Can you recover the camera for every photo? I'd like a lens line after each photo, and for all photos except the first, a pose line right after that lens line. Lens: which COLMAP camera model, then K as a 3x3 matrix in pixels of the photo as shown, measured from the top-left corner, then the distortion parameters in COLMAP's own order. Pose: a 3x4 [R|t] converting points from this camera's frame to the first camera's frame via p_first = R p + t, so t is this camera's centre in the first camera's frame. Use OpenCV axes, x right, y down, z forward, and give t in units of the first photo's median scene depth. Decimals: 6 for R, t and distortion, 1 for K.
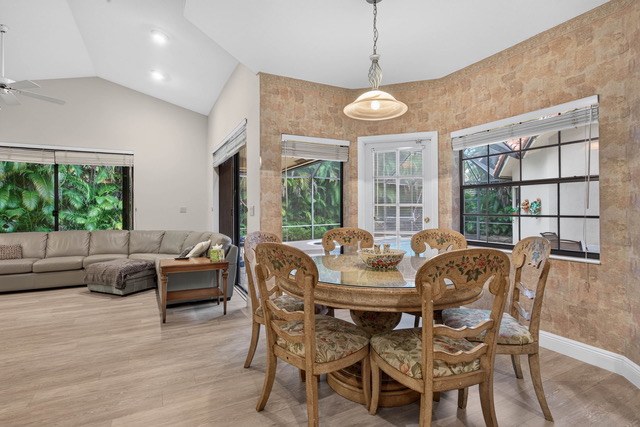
lens RADIAL K [[321.7, 0, 321.3], [0, 321.7, 207.4], [0, 0, 1]] dist [-0.014228, -0.000388]
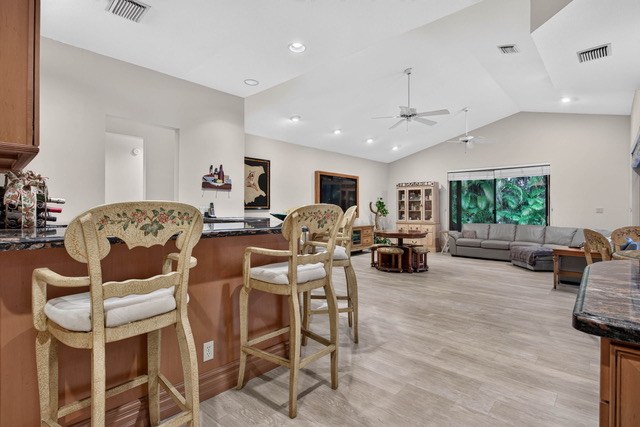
lens RADIAL K [[321.7, 0, 322.6], [0, 321.7, 210.5], [0, 0, 1]] dist [-0.014228, -0.000388]
pose [[0.353537, 0.009122, -0.935376, 0.258114], [-0.000810, 0.999955, 0.009445, -0.000767], [0.935420, -0.002582, 0.353529, -0.258942]]
